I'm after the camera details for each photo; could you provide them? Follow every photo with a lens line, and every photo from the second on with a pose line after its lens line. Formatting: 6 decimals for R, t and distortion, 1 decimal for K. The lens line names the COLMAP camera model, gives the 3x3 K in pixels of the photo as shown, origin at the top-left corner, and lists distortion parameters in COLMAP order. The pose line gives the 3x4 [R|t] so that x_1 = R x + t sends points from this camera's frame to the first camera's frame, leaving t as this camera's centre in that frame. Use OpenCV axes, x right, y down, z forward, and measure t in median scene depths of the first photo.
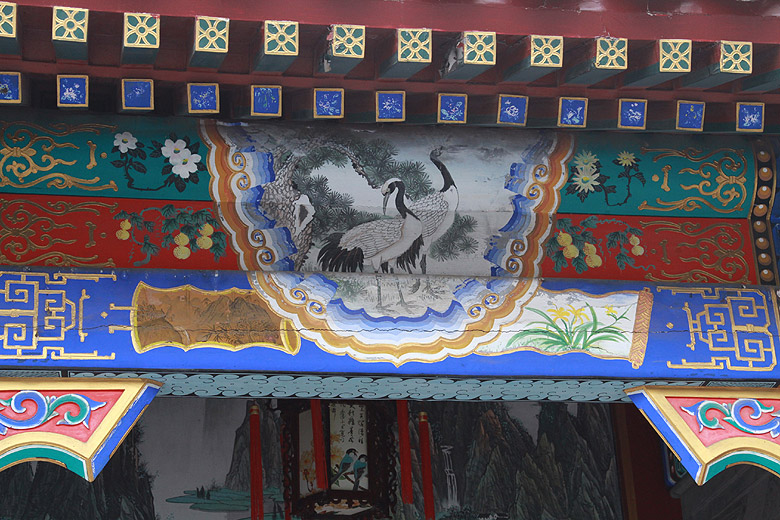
lens RADIAL K [[1816.4, 0, 387.3], [0, 1816.4, 258.9], [0, 0, 1]] dist [0.273906, 0.000000]
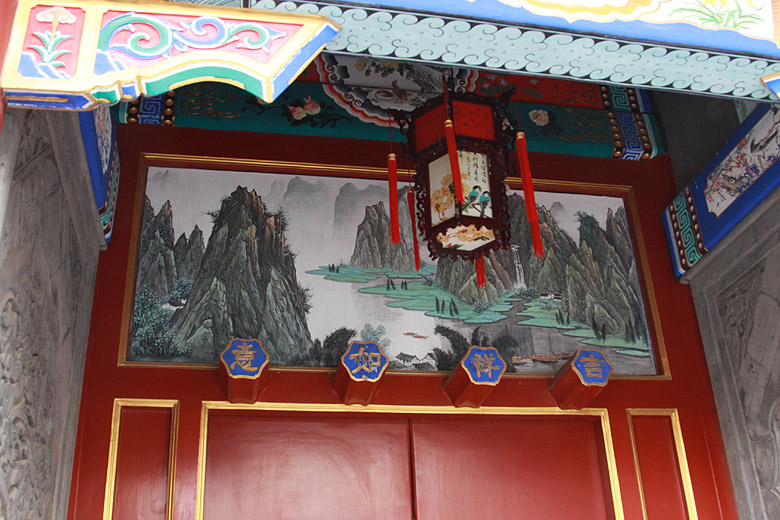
lens RADIAL K [[855.7, 0, 393.2], [0, 855.7, 261.7], [0, 0, 1]] dist [-0.055077, 0.000000]
pose [[0.999361, 0.019084, 0.030217, -0.087365], [-0.016724, 0.996927, -0.076529, 0.191852], [-0.031585, 0.075974, 0.996609, 0.447911]]
